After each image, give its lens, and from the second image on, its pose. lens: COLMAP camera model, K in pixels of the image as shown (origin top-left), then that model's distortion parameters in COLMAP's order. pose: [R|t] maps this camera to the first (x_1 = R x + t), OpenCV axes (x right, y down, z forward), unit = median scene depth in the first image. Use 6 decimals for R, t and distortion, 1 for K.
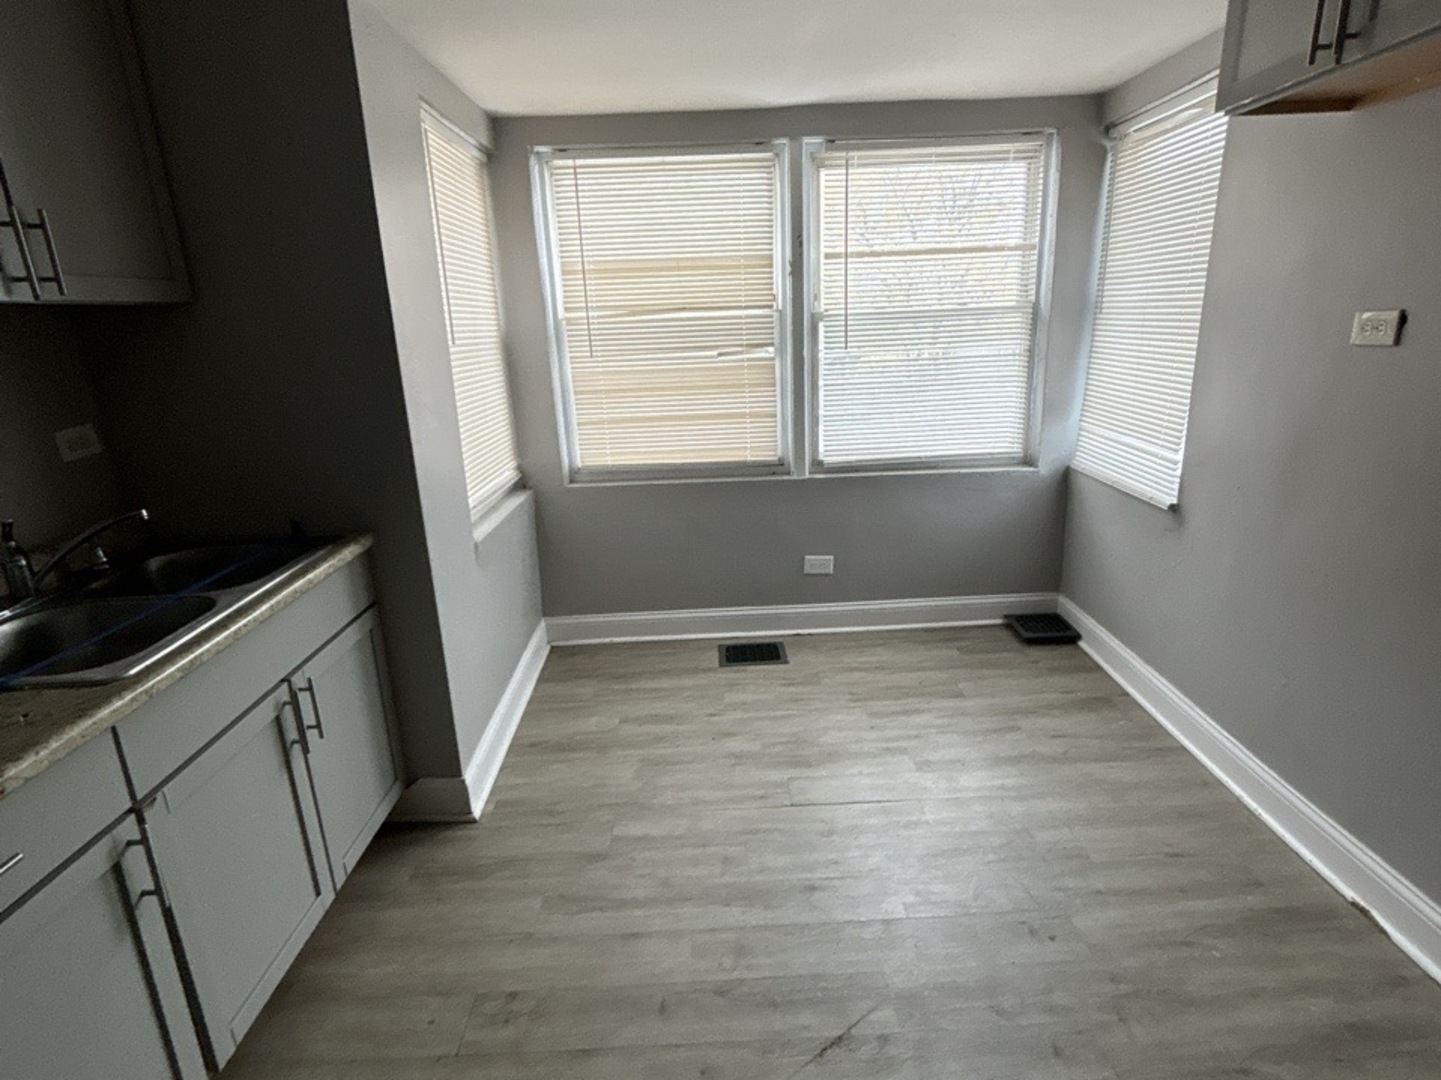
lens RADIAL K [[769.2, 0, 729.9], [0, 769.2, 538.0], [0, 0, 1]] dist [0.005174, -0.004588]
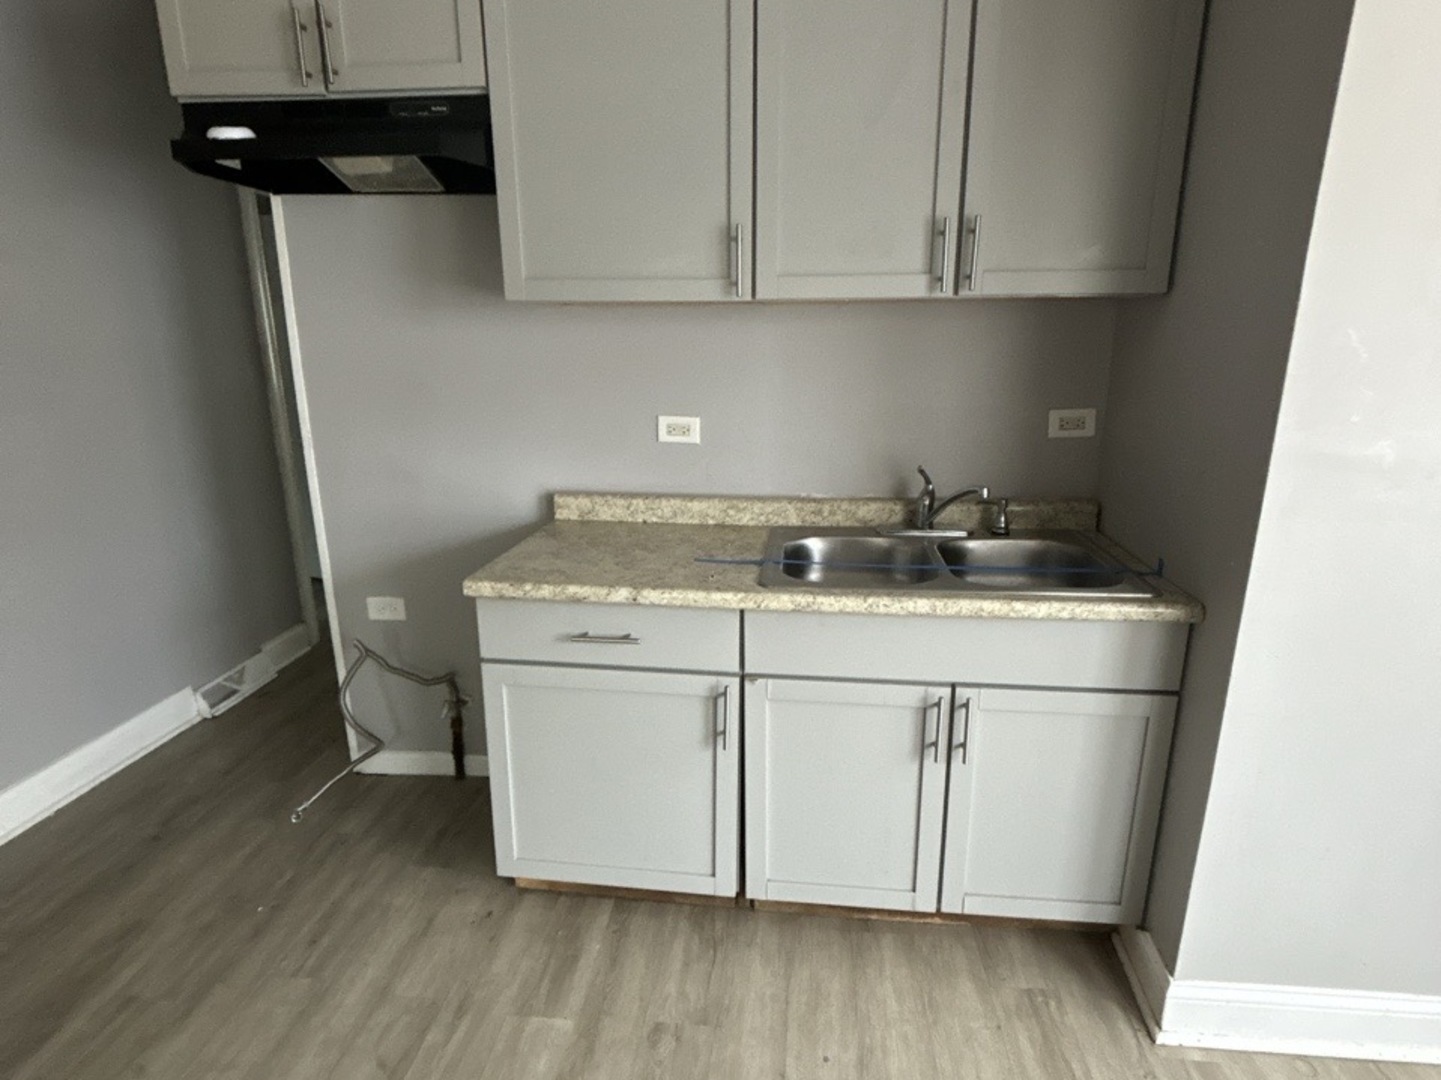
lens RADIAL K [[769.2, 0, 730.5], [0, 769.2, 537.9], [0, 0, 1]] dist [0.005174, -0.004588]
pose [[-0.123311, 0.301489, -0.945462, 0.183486], [-0.272579, 0.905799, 0.324391, -0.126864], [0.954199, 0.297714, -0.029516, 0.397334]]
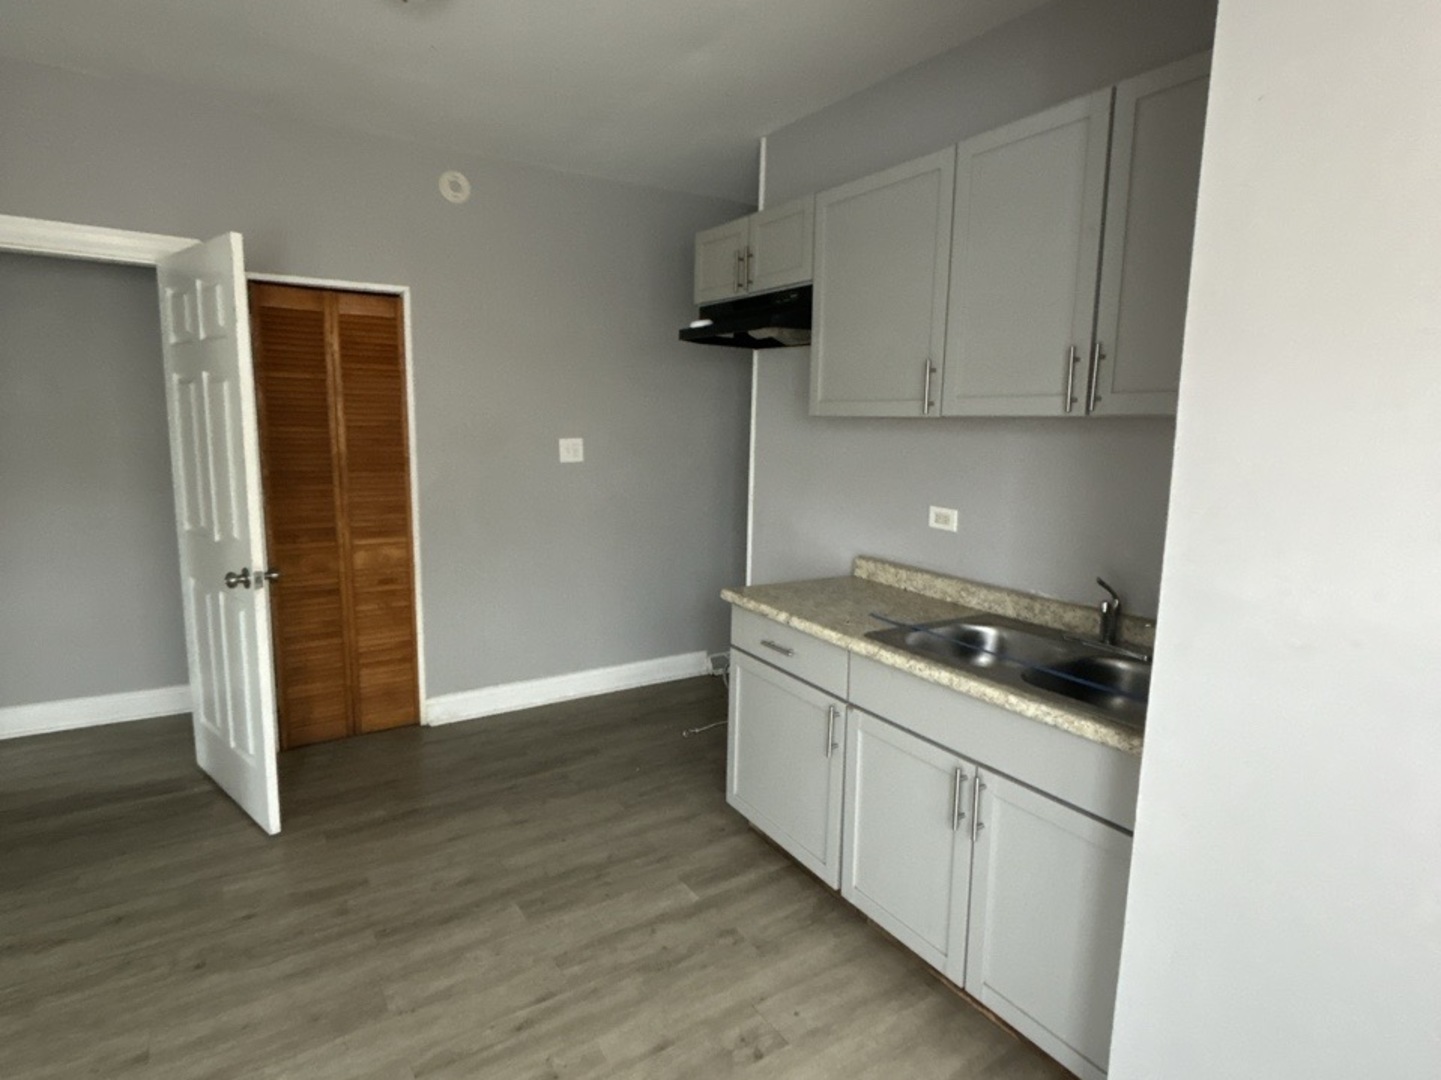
lens RADIAL K [[769.2, 0, 726.1], [0, 769.2, 536.3], [0, 0, 1]] dist [0.005174, -0.004588]
pose [[-0.847306, 0.104528, -0.520717, 0.133707], [-0.134239, 0.906457, 0.400394, -0.269673], [0.513860, 0.409157, -0.754015, 0.842325]]
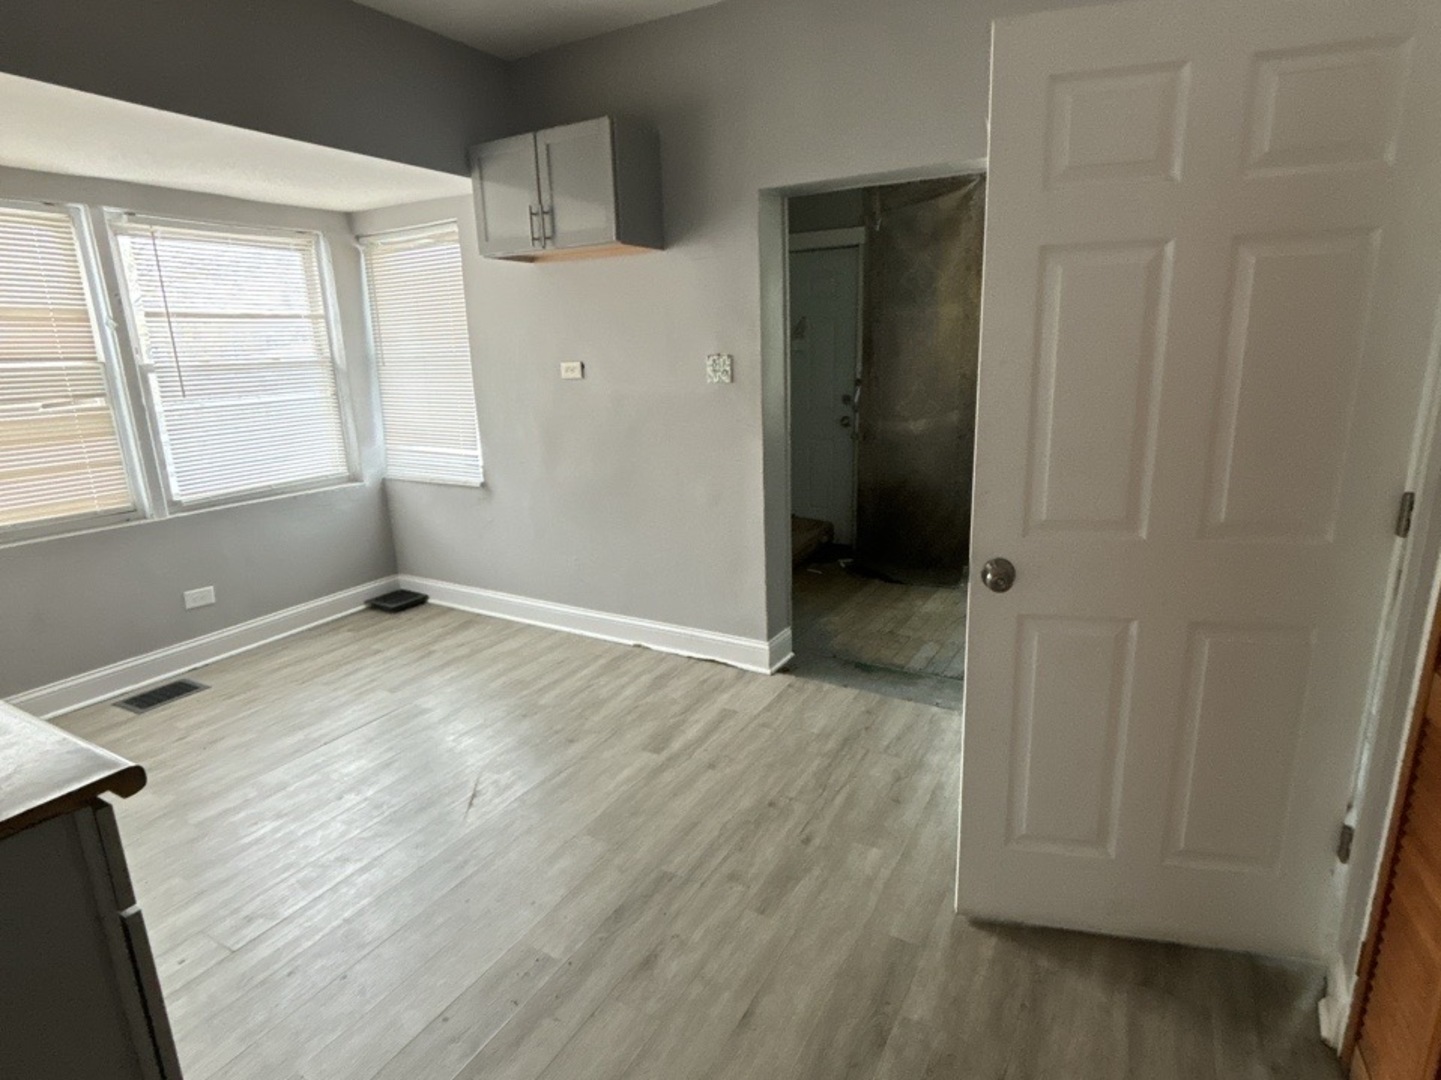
lens RADIAL K [[769.2, 0, 725.1], [0, 769.2, 539.2], [0, 0, 1]] dist [0.005174, -0.004588]
pose [[0.511269, -0.186745, 0.838886, -0.448224], [0.249396, 0.966342, 0.063121, 0.081280], [-0.822439, 0.176943, 0.540634, -0.218225]]
